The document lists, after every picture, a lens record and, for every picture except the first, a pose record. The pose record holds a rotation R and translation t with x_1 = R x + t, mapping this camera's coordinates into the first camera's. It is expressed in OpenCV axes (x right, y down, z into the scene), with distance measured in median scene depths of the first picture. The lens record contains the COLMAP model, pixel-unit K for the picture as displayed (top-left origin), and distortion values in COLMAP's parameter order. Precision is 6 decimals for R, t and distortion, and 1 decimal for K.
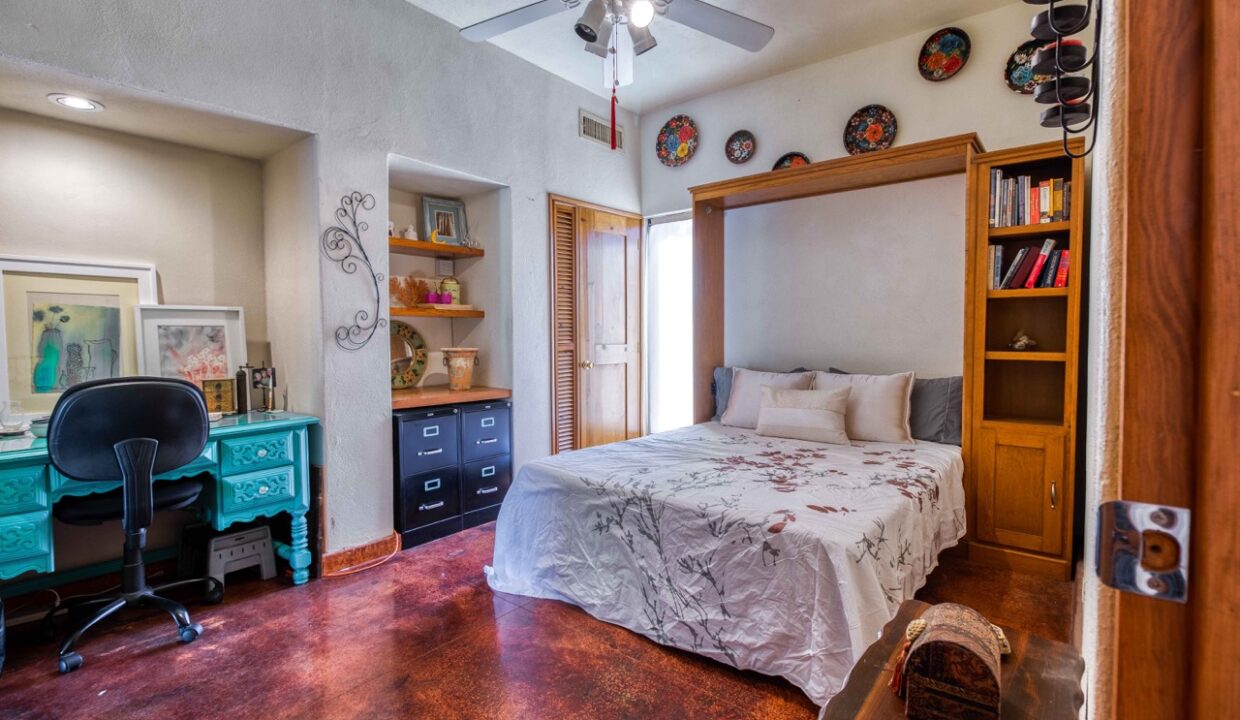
lens RADIAL K [[567.5, 0, 623.2], [0, 567.5, 371.3], [0, 0, 1]] dist [0.001740, -0.000091]
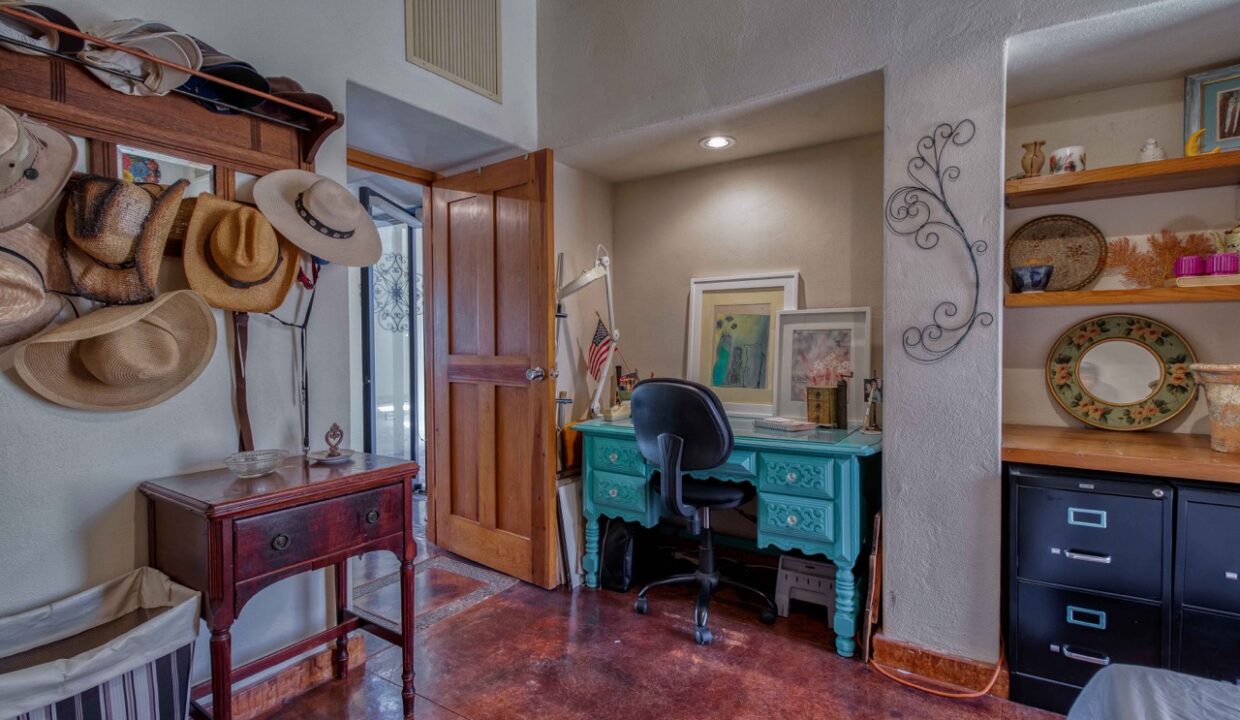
lens RADIAL K [[569.4, 0, 620.0], [0, 569.4, 360.0], [0, 0, 1]] dist [0.003845, -0.000023]
pose [[0.107282, 0.034252, -0.993638, 0.173030], [-0.058343, 0.997901, 0.028100, -0.038401], [0.992515, 0.054958, 0.109056, 0.591748]]
